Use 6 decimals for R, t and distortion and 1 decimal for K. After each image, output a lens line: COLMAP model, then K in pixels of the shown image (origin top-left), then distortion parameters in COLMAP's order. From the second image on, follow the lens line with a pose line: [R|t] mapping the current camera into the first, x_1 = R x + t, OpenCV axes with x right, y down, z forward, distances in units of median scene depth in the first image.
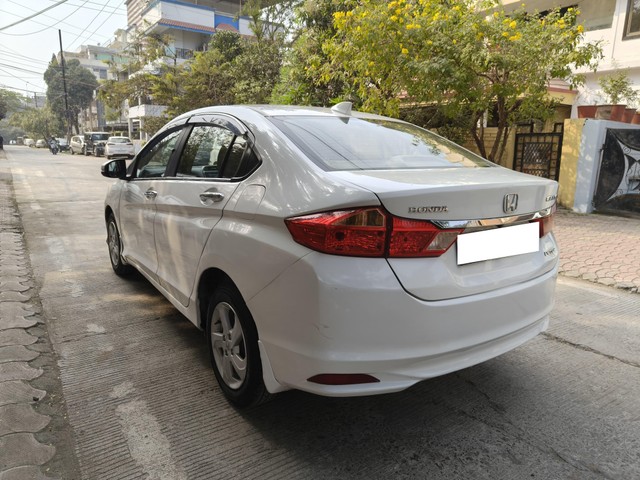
lens RADIAL K [[448.9, 0, 320.0], [0, 448.9, 240.0], [0, 0, 1]] dist [0.005281, 0.001206]
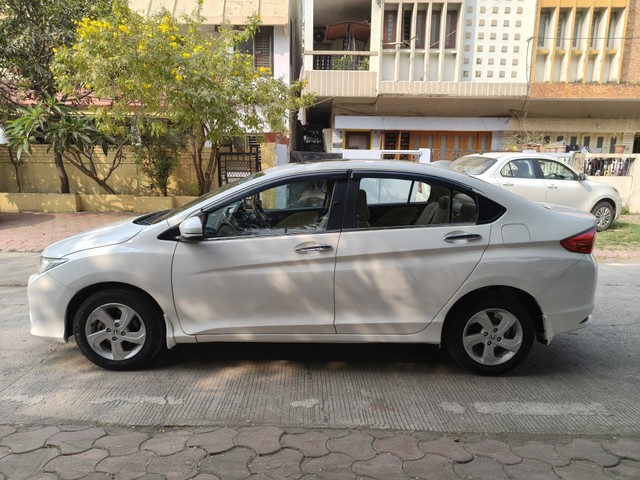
lens RADIAL K [[448.9, 0, 320.0], [0, 448.9, 240.0], [0, 0, 1]] dist [0.005281, 0.001206]
pose [[0.573211, -0.161108, 0.803414, -1.085557], [0.167240, 0.982844, 0.077769, -0.181861], [-0.802160, 0.089785, 0.590321, 0.381199]]
